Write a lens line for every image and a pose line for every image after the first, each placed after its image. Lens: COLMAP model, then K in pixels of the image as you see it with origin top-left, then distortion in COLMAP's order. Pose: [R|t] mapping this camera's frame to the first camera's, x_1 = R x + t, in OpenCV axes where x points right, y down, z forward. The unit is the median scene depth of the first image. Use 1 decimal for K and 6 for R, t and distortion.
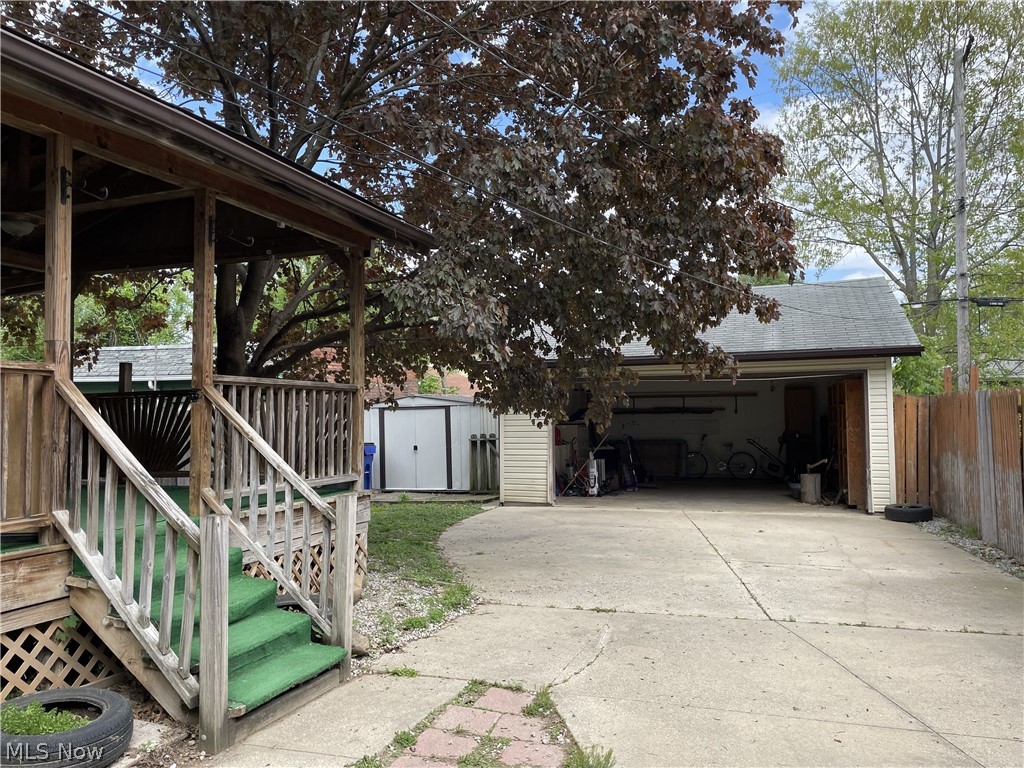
lens RADIAL K [[769.8, 0, 509.6], [0, 769.8, 371.4], [0, 0, 1]] dist [0.092323, -0.124675]
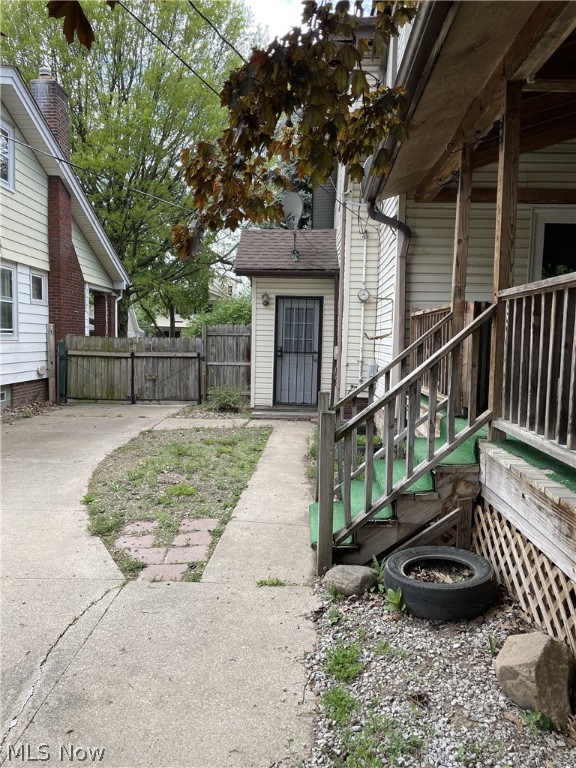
lens RADIAL K [[577.4, 0, 285.3], [0, 577.4, 381.3], [0, 0, 1]] dist [0.092323, -0.124675]
pose [[-0.950640, 0.009304, -0.310157, 0.073554], [0.001884, 0.999705, 0.024213, 0.089608], [0.310291, 0.022433, -0.950377, 1.543520]]
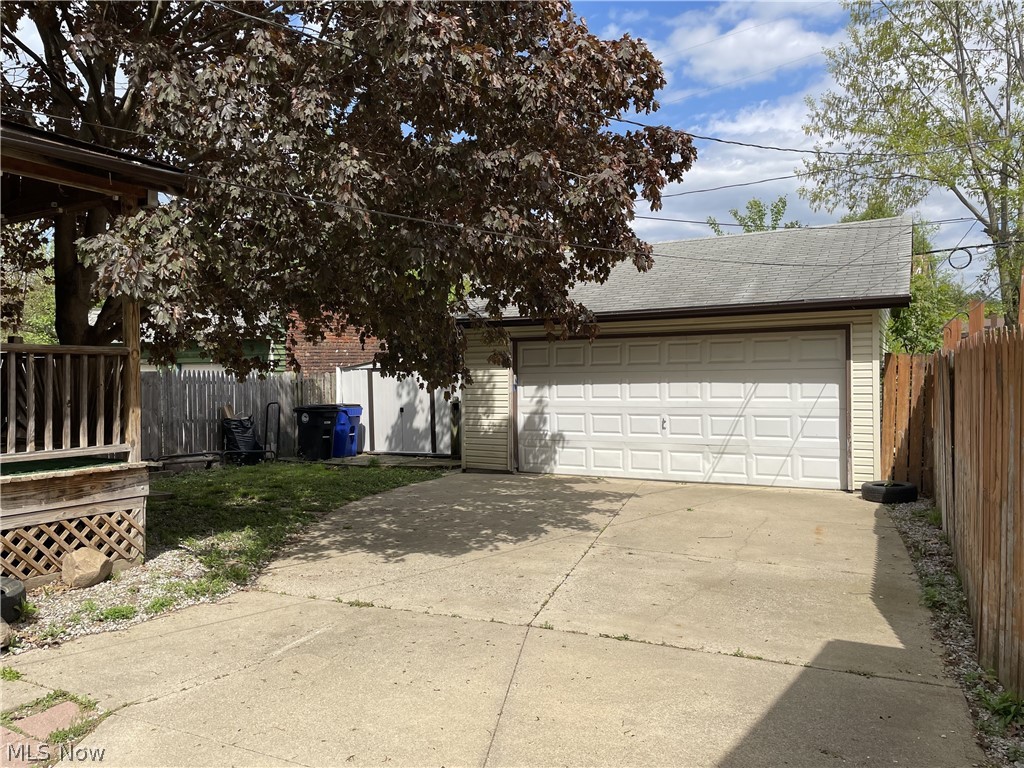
lens RADIAL K [[769.8, 0, 509.6], [0, 769.8, 371.4], [0, 0, 1]] dist [0.092323, -0.124675]
pose [[0.987039, -0.000266, -0.160483, 0.507202], [0.009010, 0.998513, 0.053760, -0.000566], [0.160230, -0.054509, 0.985574, 0.208615]]
